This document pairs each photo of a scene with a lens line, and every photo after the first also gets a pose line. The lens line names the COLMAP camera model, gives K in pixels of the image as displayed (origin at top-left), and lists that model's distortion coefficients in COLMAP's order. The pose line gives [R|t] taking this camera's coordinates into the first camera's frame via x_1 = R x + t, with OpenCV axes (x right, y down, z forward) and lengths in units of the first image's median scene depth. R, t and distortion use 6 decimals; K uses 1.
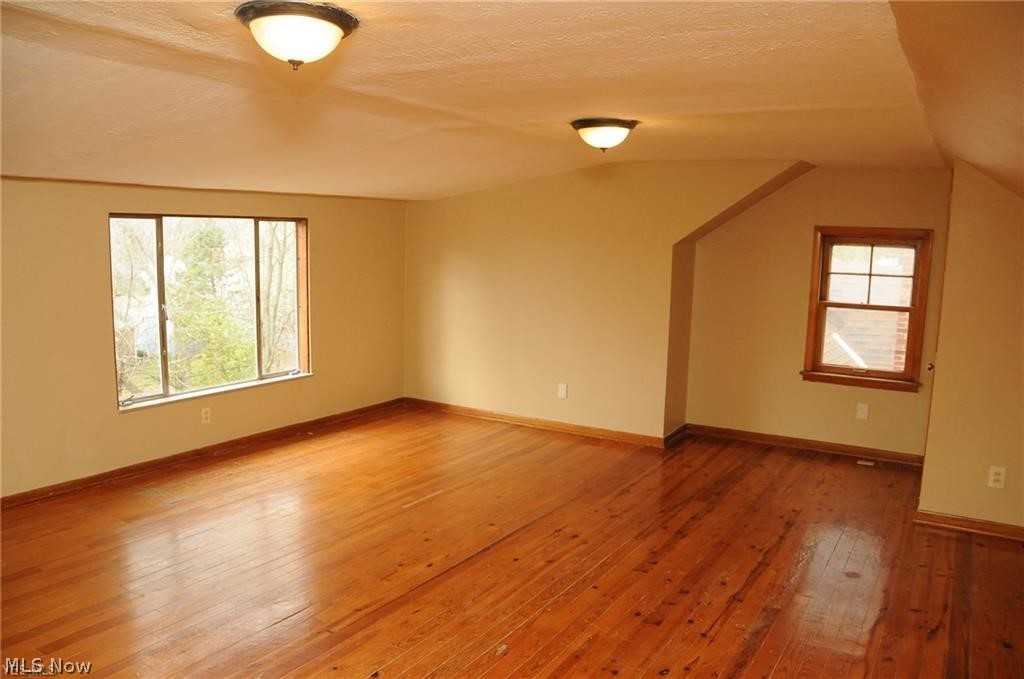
lens RADIAL K [[789.9, 0, 511.9], [0, 789.9, 341.5], [0, 0, 1]] dist [-0.115847, 0.021044]
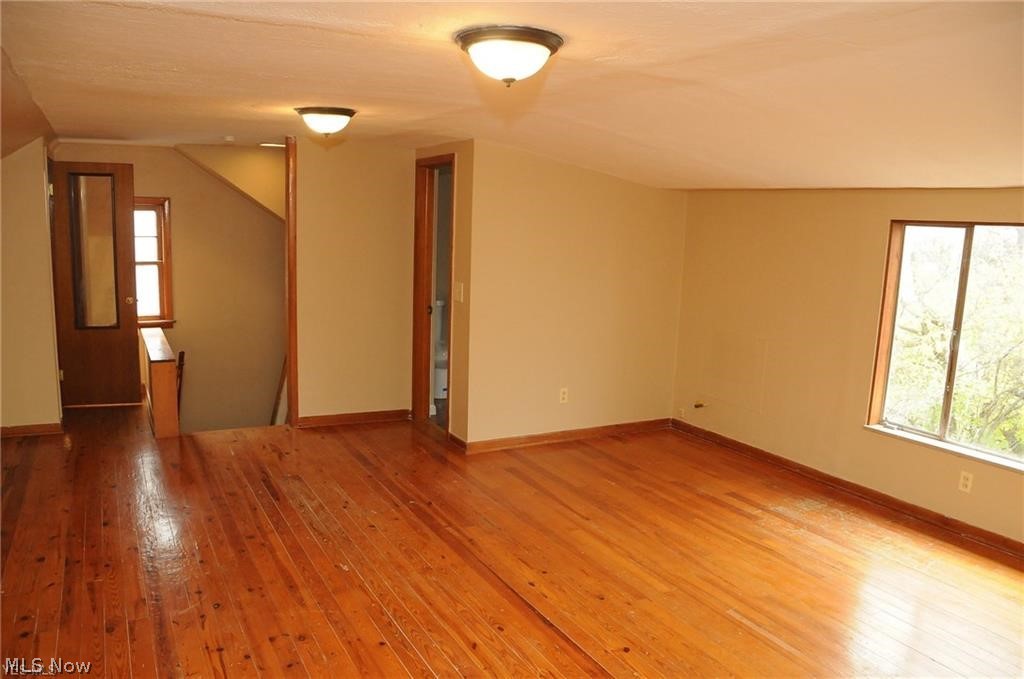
lens RADIAL K [[789.9, 0, 510.9], [0, 789.9, 343.4], [0, 0, 1]] dist [-0.115847, 0.021044]
pose [[-0.511403, 0.093103, -0.854283, 0.658037], [-0.153059, 0.968349, 0.197160, -0.164847], [0.845600, 0.231584, -0.480966, 1.331483]]
